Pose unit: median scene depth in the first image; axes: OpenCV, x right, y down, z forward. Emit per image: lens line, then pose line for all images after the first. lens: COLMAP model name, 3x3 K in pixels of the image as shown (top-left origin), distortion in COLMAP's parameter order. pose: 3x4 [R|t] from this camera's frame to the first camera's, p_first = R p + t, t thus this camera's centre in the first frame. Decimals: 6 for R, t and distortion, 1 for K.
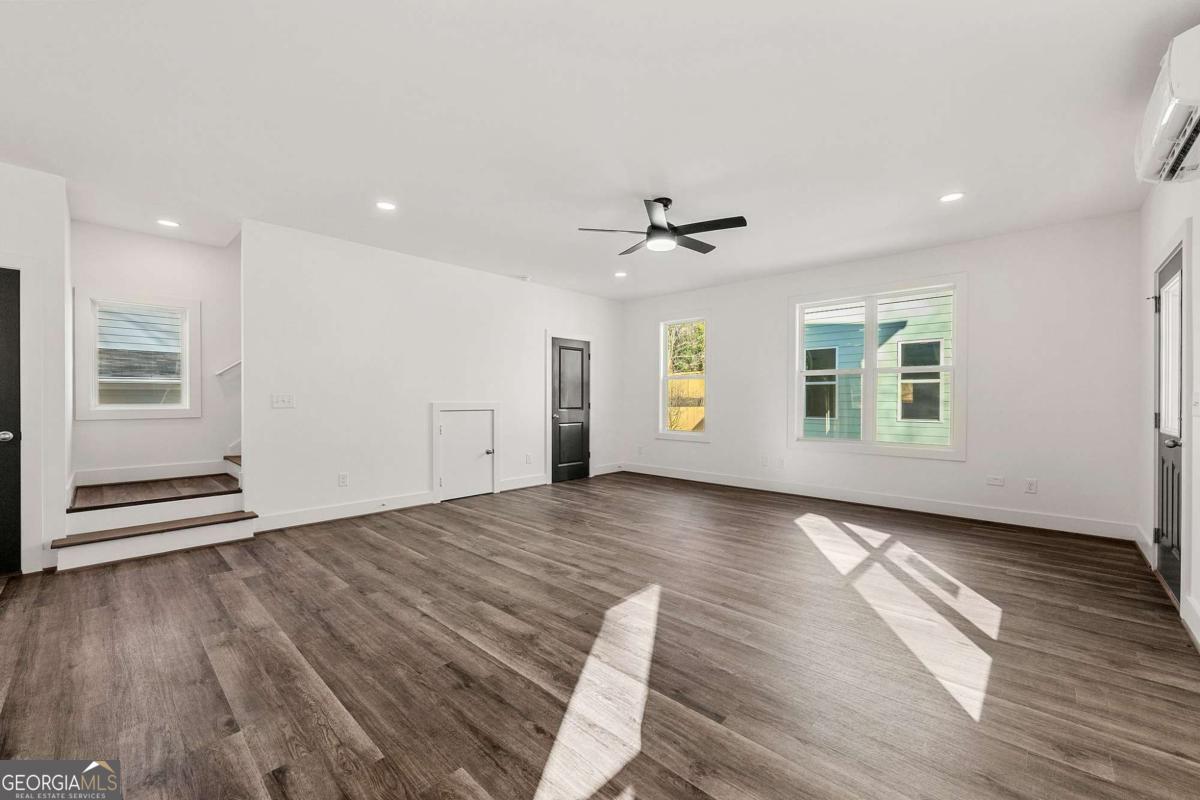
lens RADIAL K [[472.2, 0, 598.2], [0, 472.2, 399.9], [0, 0, 1]] dist [-0.000982, -0.000128]
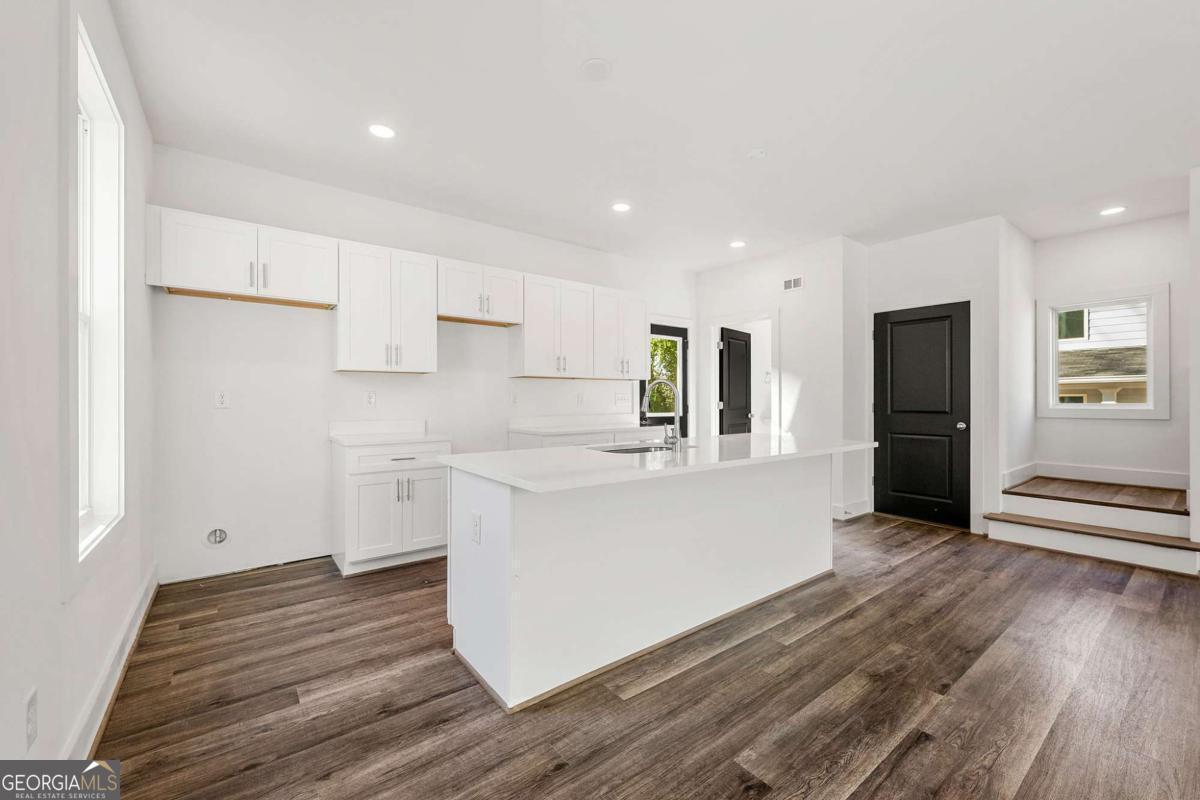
lens RADIAL K [[480.2, 0, 600.0], [0, 480.2, 400.0], [0, 0, 1]] dist [-0.006310, -0.000166]
pose [[-0.163168, -0.000962, -0.986598, 0.253184], [-0.000865, 0.999999, -0.000832, 0.004019], [0.986598, 0.000717, -0.163169, 0.202038]]
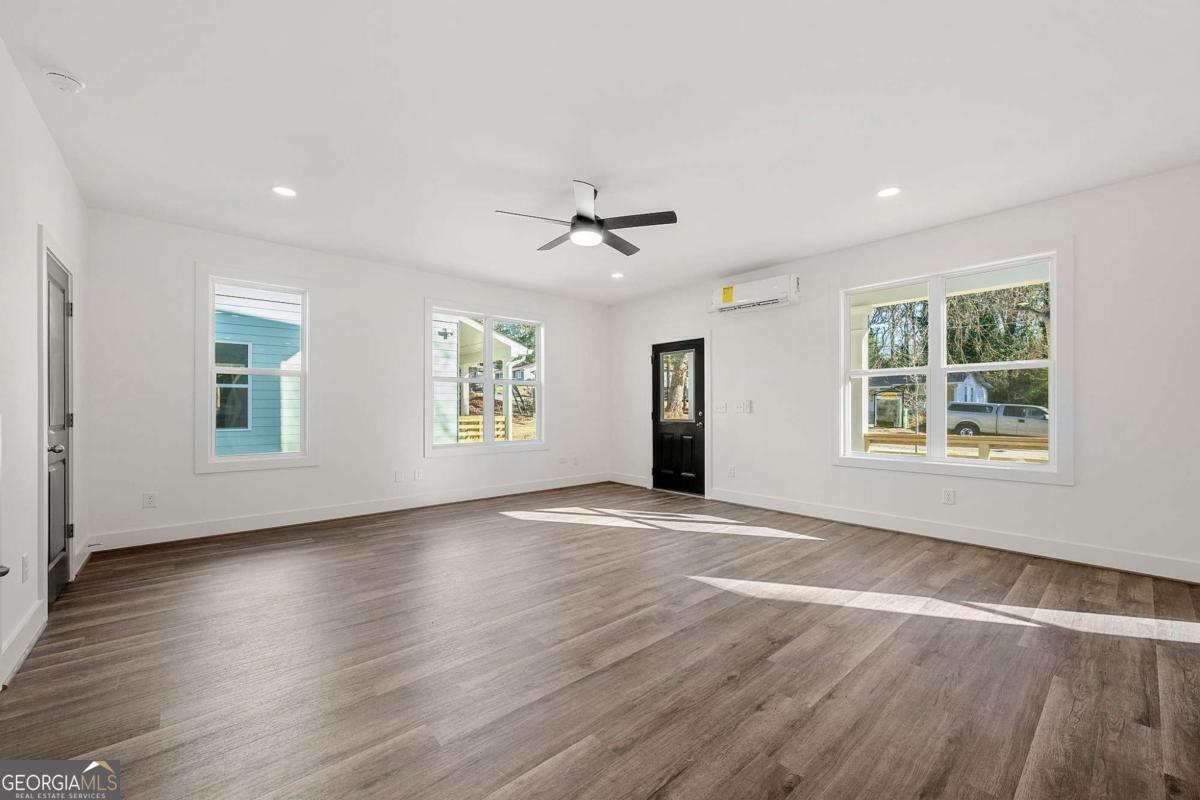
lens RADIAL K [[474.8, 0, 600.6], [0, 474.8, 405.0], [0, 0, 1]] dist [-0.002163, 0.000072]
pose [[0.099660, 0.001904, 0.995020, -0.922016], [0.002767, 0.999994, -0.002190, 0.000947], [-0.995018, 0.002972, 0.099654, 1.034397]]
